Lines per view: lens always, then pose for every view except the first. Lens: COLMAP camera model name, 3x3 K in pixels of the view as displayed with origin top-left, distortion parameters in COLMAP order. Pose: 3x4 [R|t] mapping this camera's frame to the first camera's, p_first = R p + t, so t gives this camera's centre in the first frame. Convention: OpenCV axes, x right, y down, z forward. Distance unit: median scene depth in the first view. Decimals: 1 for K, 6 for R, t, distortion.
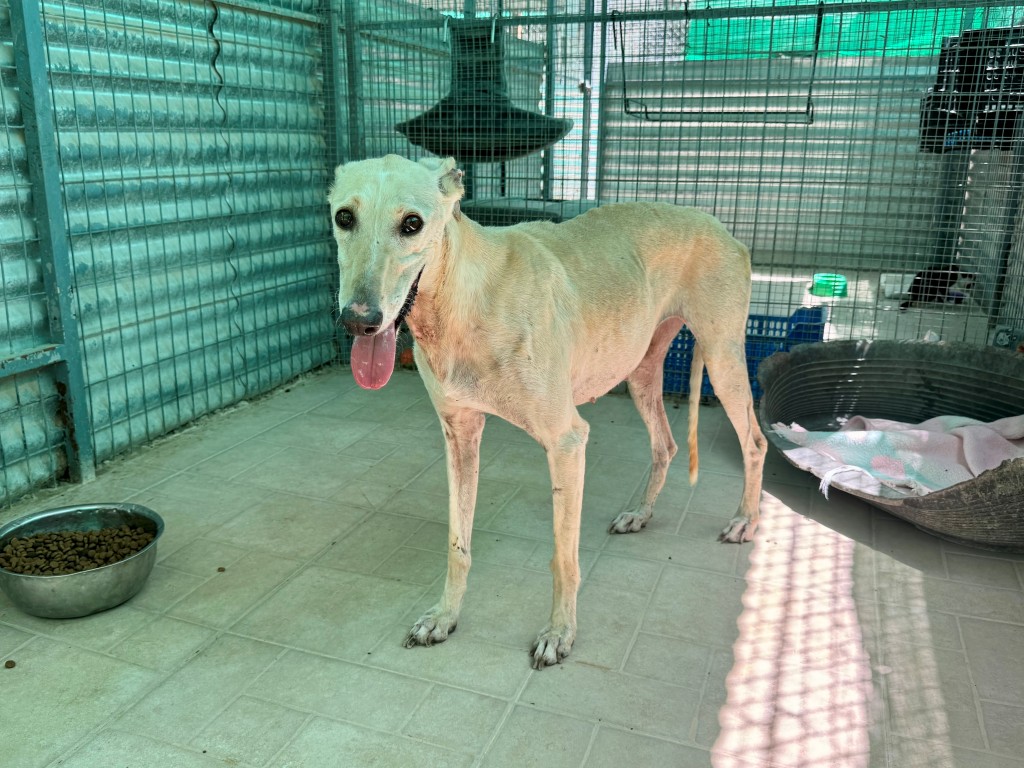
lens RADIAL K [[867.7, 0, 518.3], [0, 867.7, 404.2], [0, 0, 1]] dist [0.012822, -0.027465]
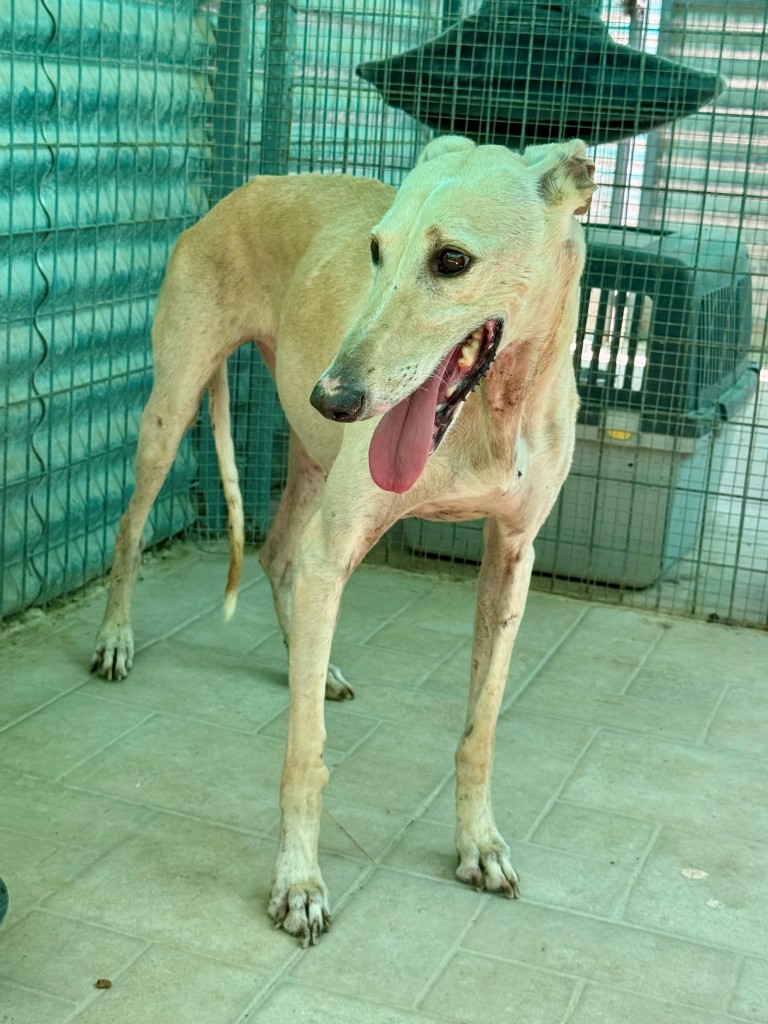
lens RADIAL K [[1705.9, 0, 362.1], [0, 1705.9, 548.6], [0, 0, 1]] dist [0.017718, 0.000000]
pose [[0.998509, 0.054157, 0.006799, -0.143534], [-0.053896, 0.997964, -0.034107, -0.014601], [-0.008633, 0.033690, 0.999395, 0.039680]]
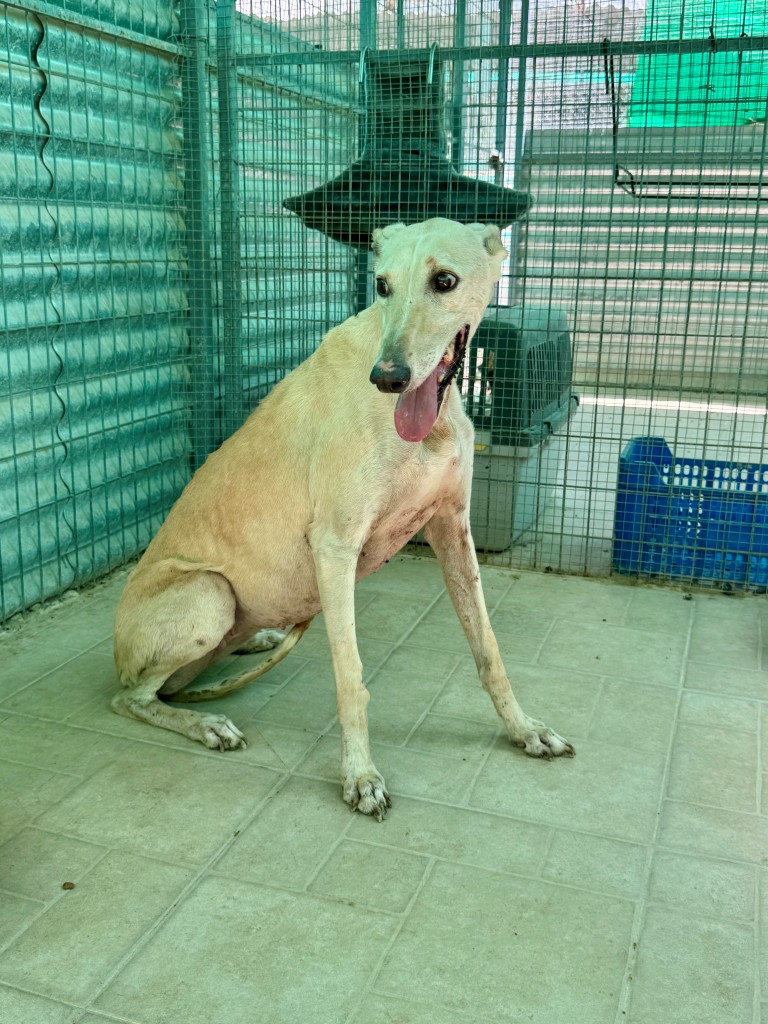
lens RADIAL K [[1056.3, 0, 386.9], [0, 1056.3, 537.1], [0, 0, 1]] dist [0.000966, 0.000000]
pose [[0.999738, 0.000618, 0.022893, -0.084184], [-0.000205, 0.999838, -0.018025, -0.031568], [-0.022901, 0.018016, 0.999575, 0.148252]]
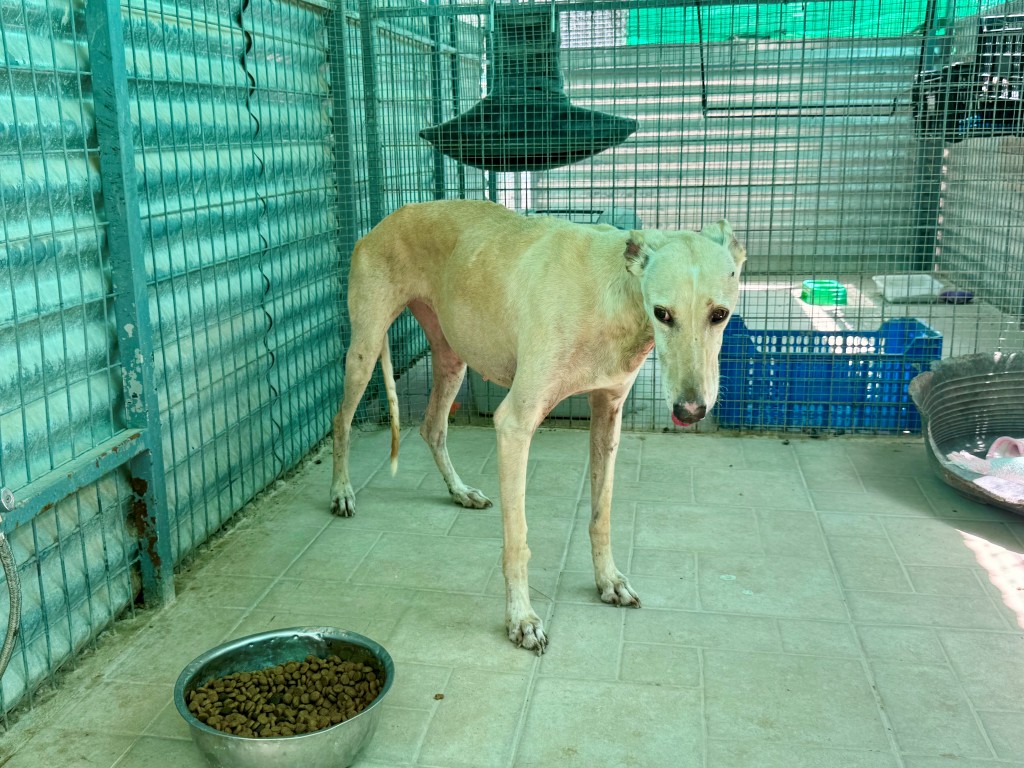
lens RADIAL K [[1024.9, 0, 503.3], [0, 1024.9, 403.9], [0, 0, 1]] dist [0.027797, 0.000000]
pose [[0.981634, -0.074942, 0.175436, -0.279261], [0.081635, 0.996173, -0.031241, -0.027351], [-0.172423, 0.044989, 0.983995, 0.038090]]
